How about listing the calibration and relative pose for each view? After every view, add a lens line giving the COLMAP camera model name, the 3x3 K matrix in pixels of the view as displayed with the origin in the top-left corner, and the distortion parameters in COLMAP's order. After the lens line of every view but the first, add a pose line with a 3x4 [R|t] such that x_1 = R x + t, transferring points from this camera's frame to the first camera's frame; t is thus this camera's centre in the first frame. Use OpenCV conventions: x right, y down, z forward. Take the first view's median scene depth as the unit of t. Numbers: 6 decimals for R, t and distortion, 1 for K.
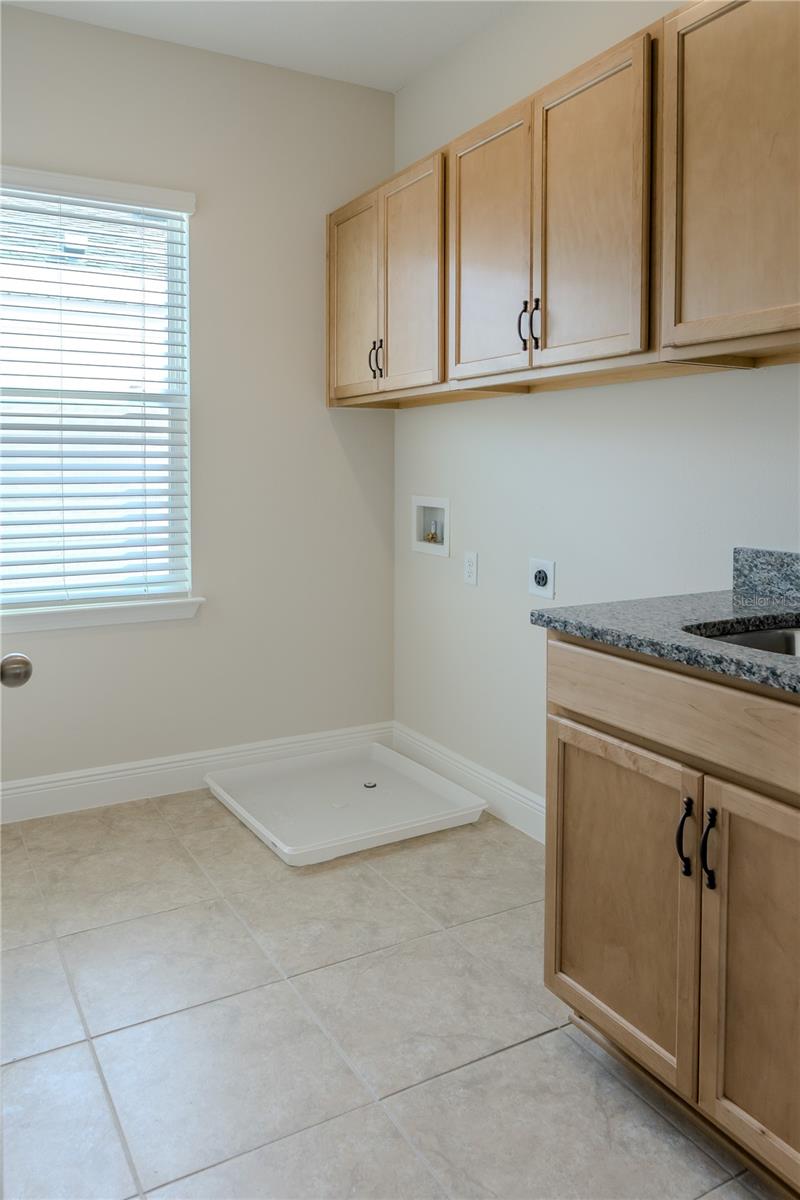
lens RADIAL K [[845.2, 0, 366.7], [0, 845.2, 584.5], [0, 0, 1]] dist [-0.007799, 0.001810]
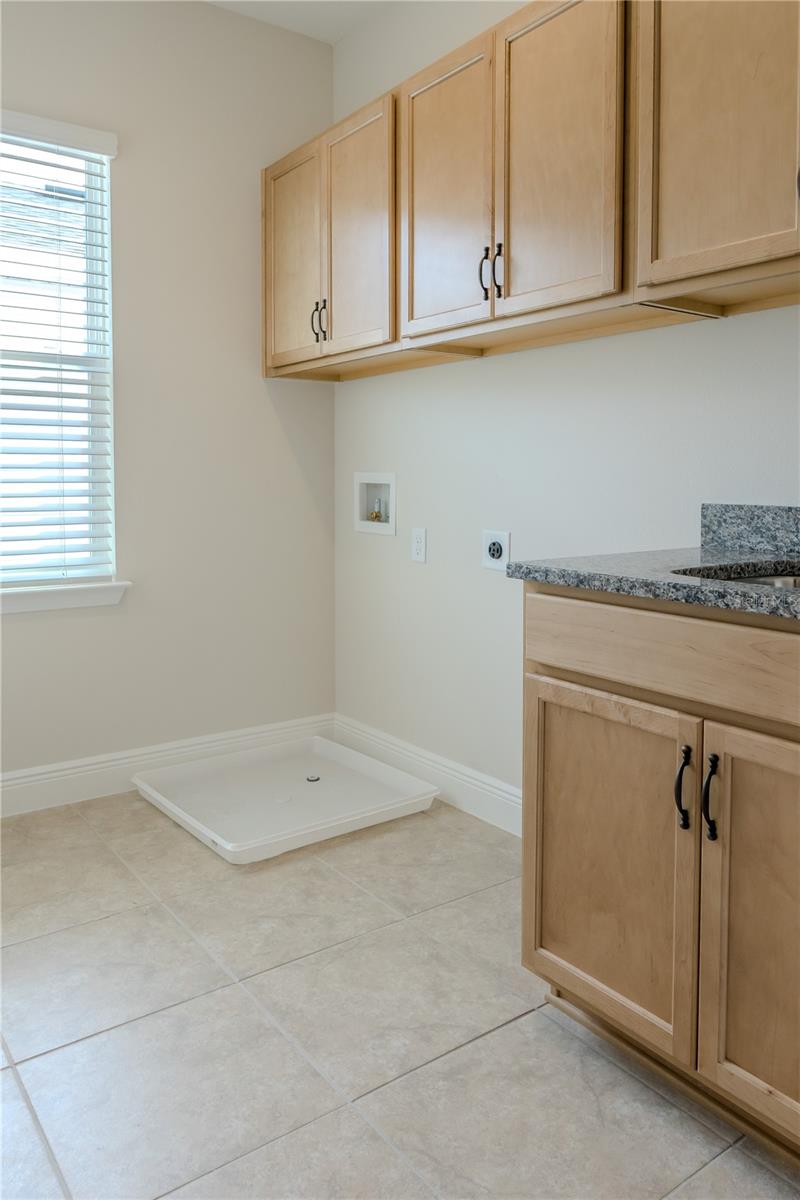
lens RADIAL K [[845.2, 0, 401.0], [0, 845.2, 598.2], [0, 0, 1]] dist [-0.007799, 0.001810]
pose [[0.990141, -0.012269, 0.139534, -0.046843], [0.012477, 0.999922, -0.000618, 0.061124], [-0.139516, 0.002353, 0.990217, 0.079362]]
